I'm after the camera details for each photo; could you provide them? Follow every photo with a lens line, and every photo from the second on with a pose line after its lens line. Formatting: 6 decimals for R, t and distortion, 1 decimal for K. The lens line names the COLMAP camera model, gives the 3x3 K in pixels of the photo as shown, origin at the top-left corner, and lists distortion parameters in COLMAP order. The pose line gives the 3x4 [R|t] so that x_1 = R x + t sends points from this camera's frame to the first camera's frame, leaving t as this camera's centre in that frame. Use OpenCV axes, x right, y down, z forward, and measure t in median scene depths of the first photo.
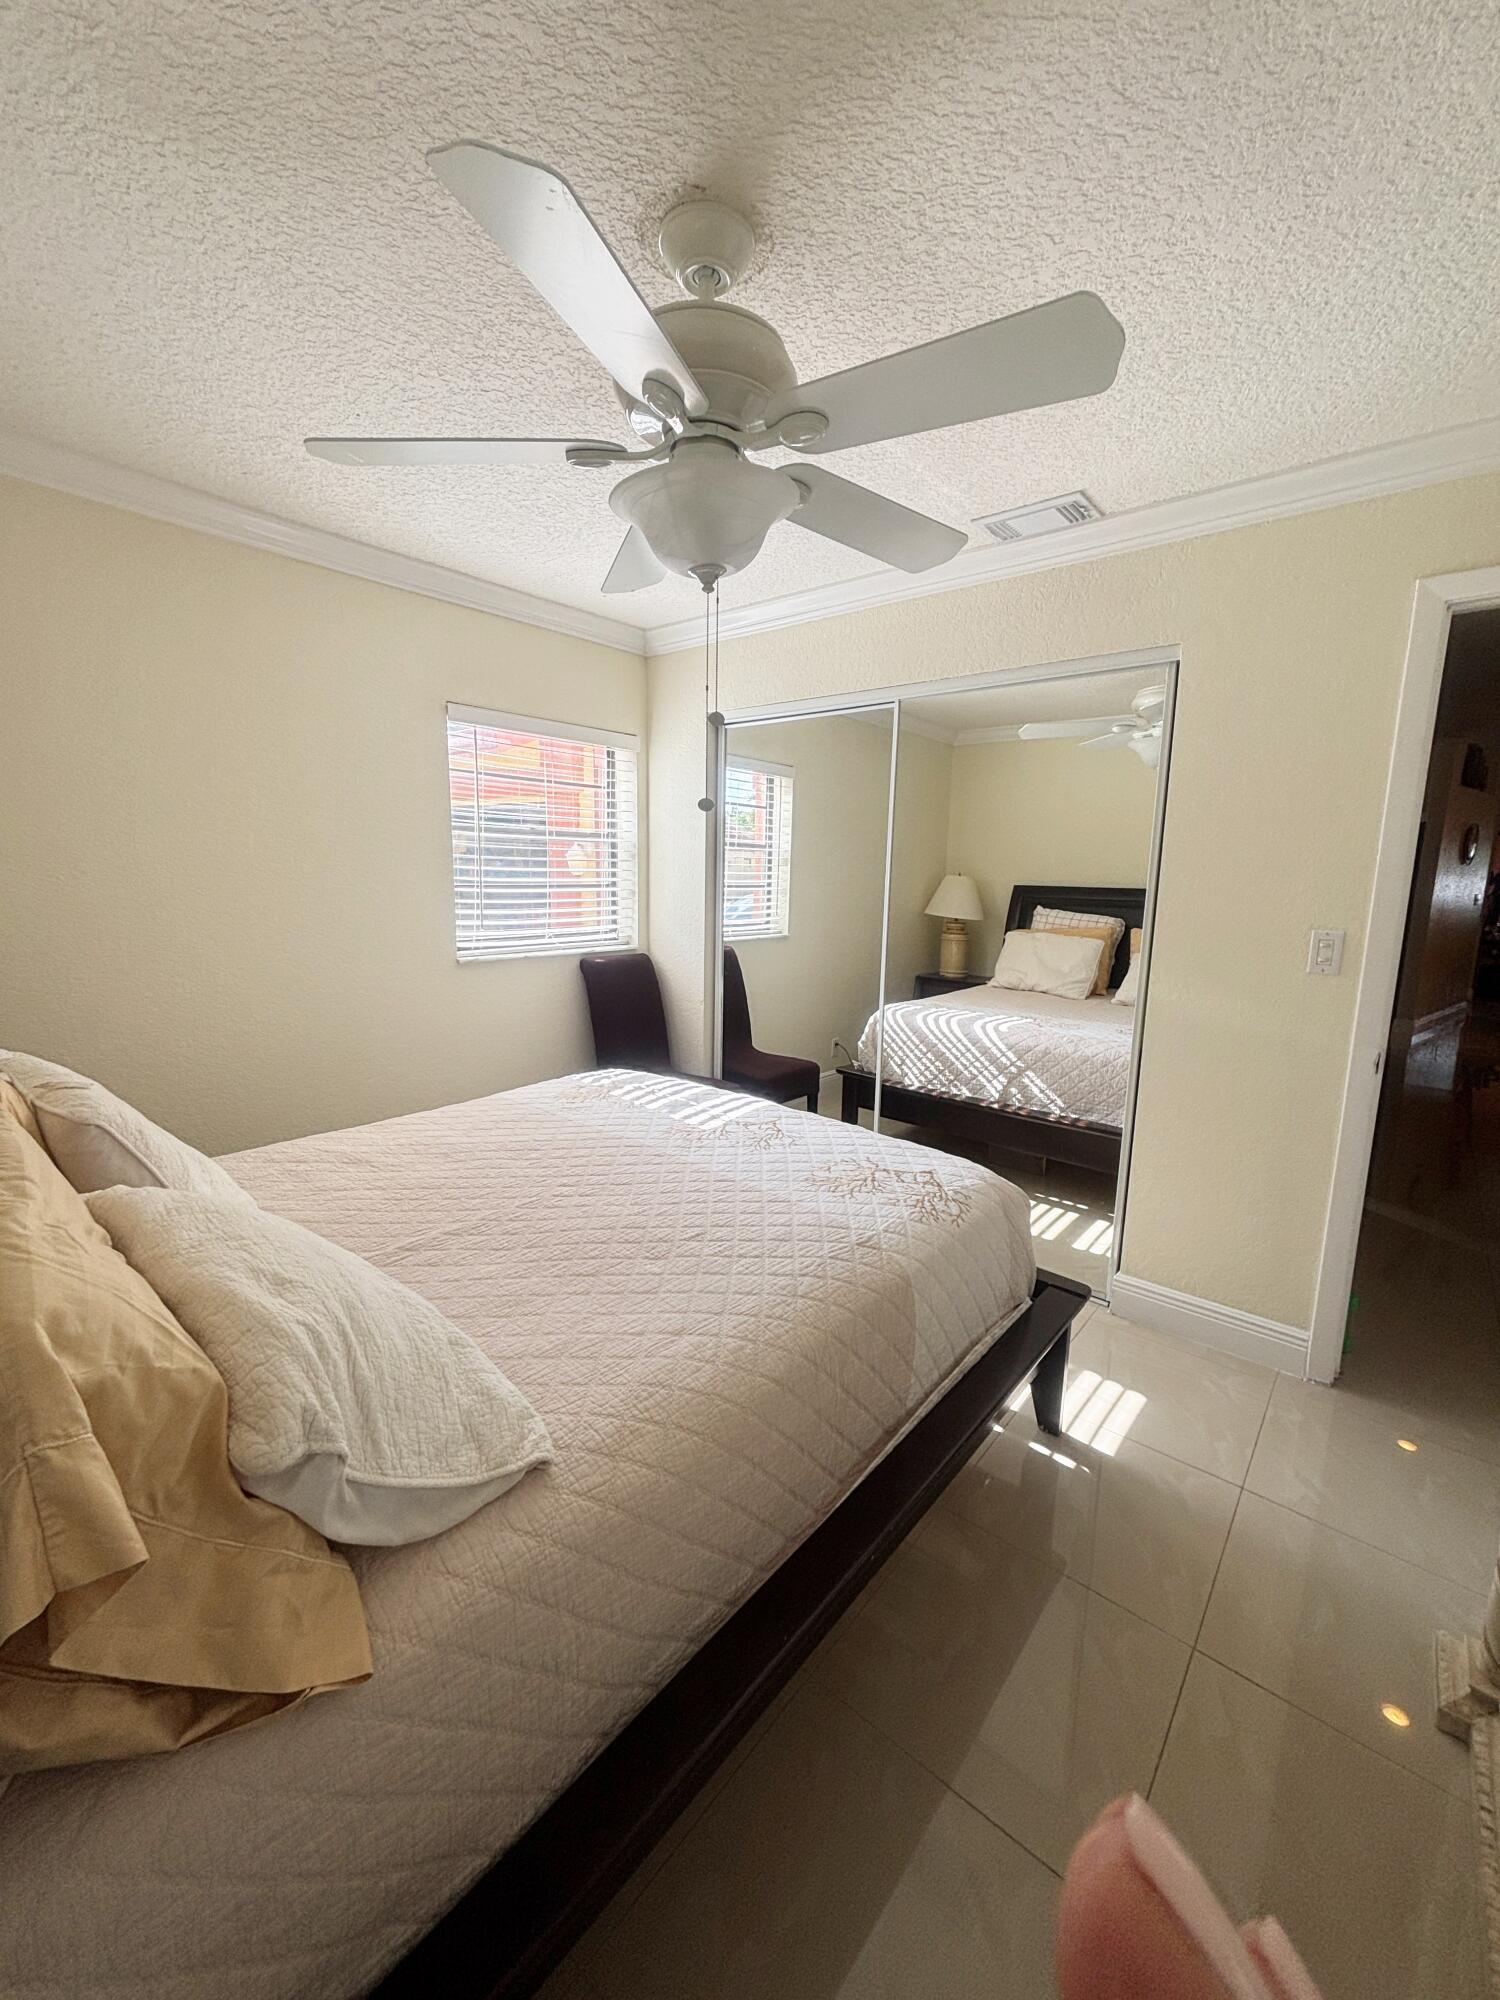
lens RADIAL K [[797.0, 0, 750.0], [0, 797.0, 1000.0], [0, 0, 1]] dist [-0.003297, 0.002615]
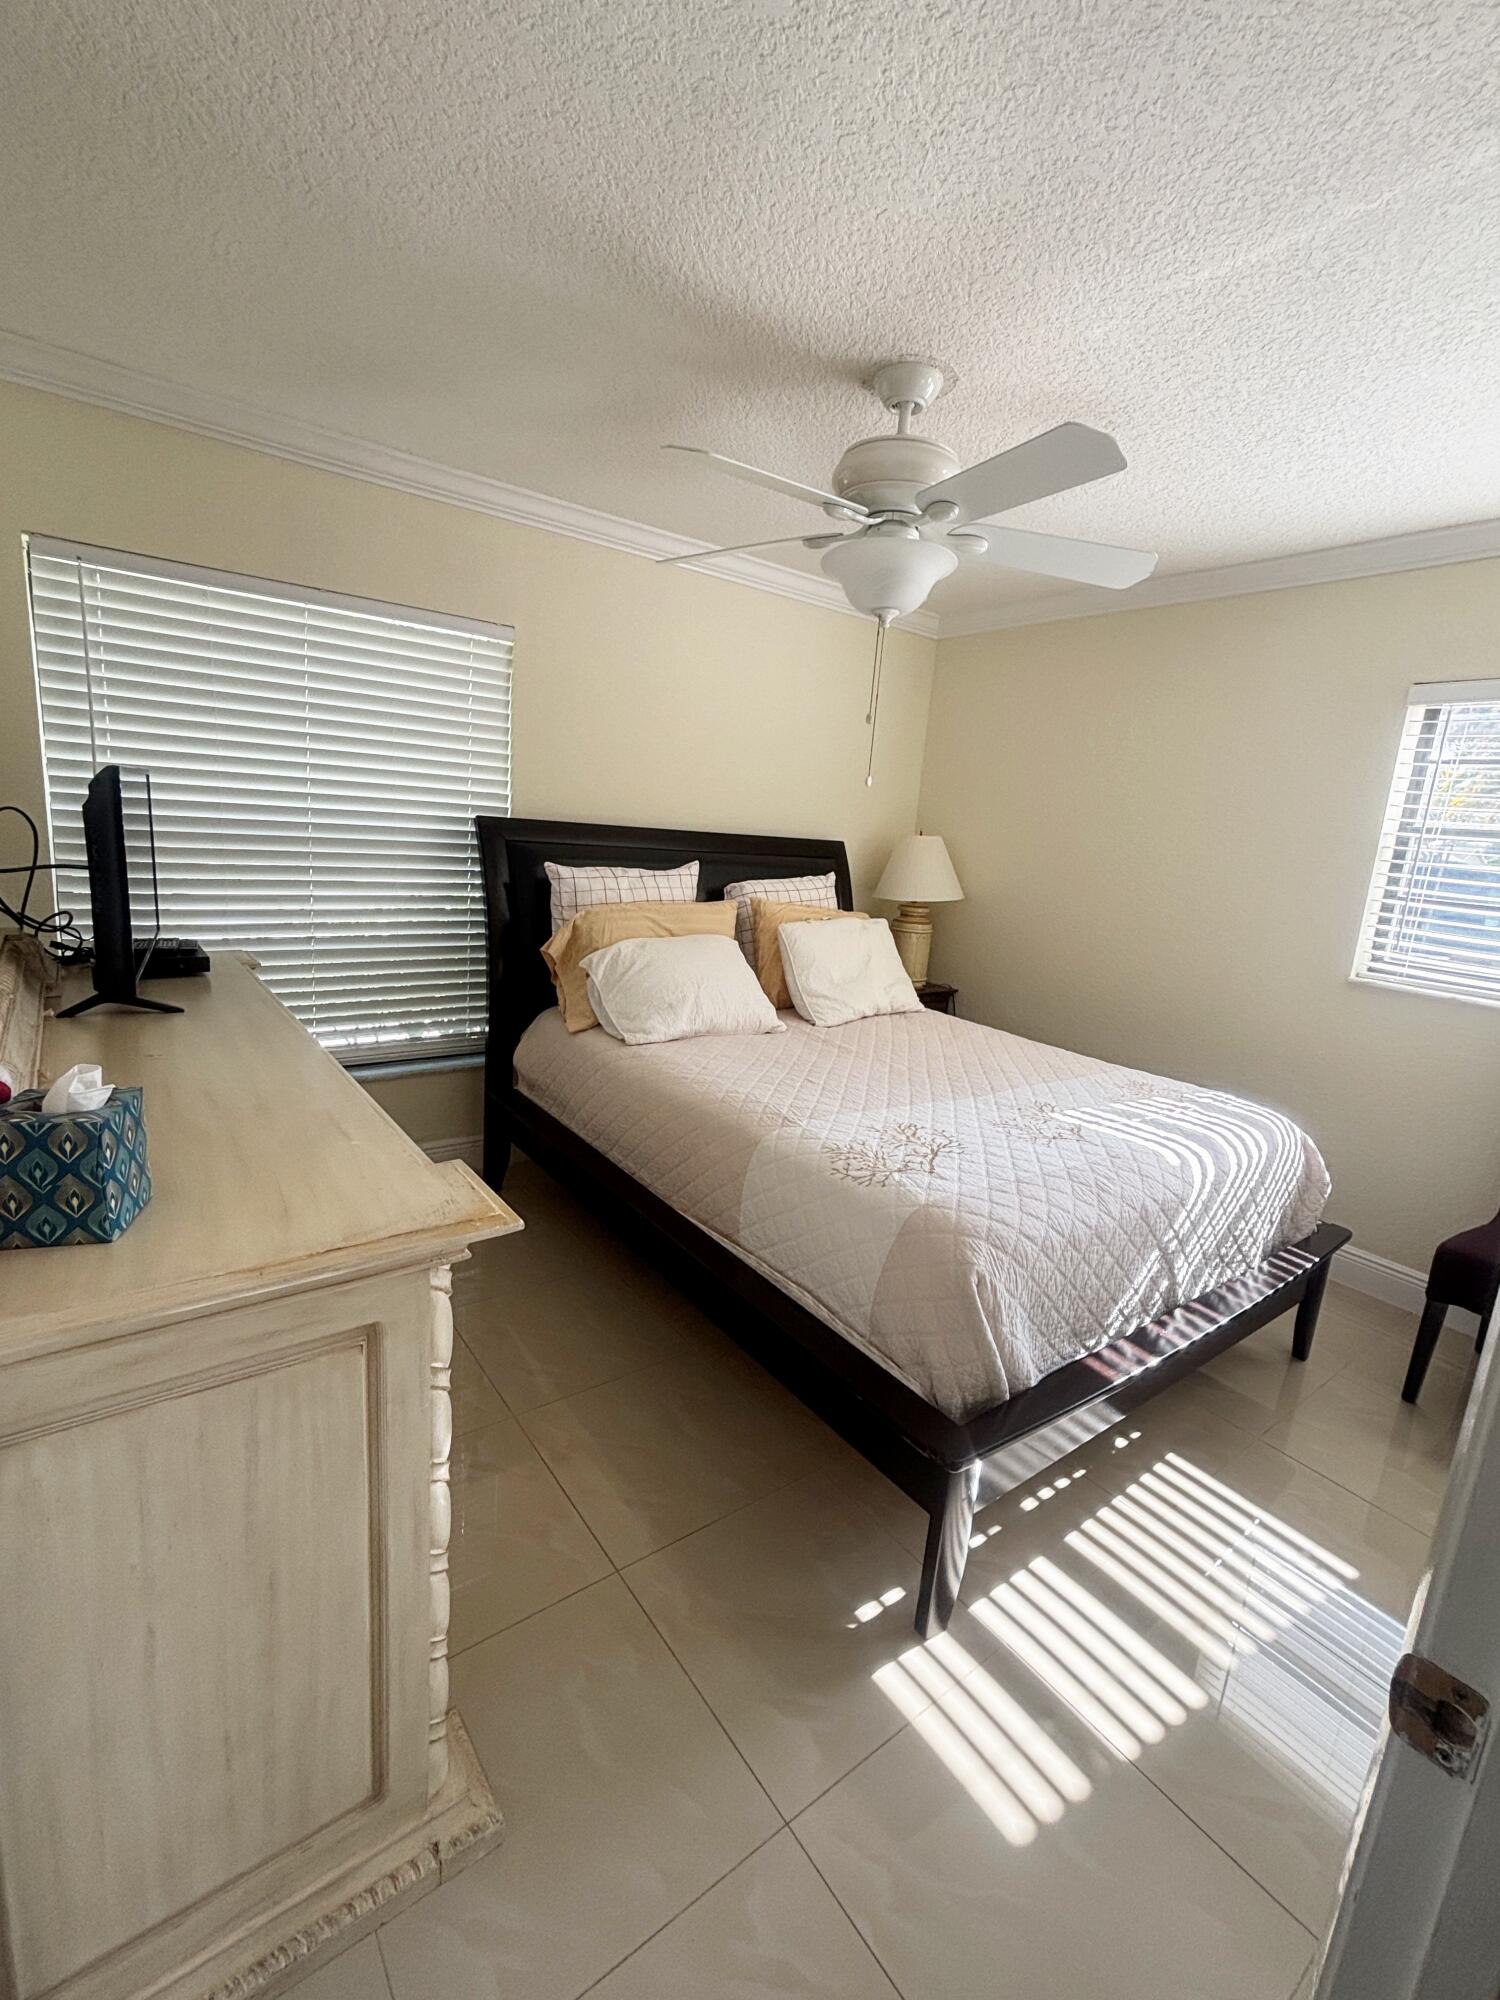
lens RADIAL K [[868.6, 0, 750.0], [0, 868.6, 1000.0], [0, 0, 1]] dist [-0.000597, -0.000144]
pose [[-0.219514, 0.177310, -0.959362, 0.949308], [-0.242174, 0.942666, 0.229637, -0.115883], [0.945074, 0.282742, -0.163989, 0.736458]]
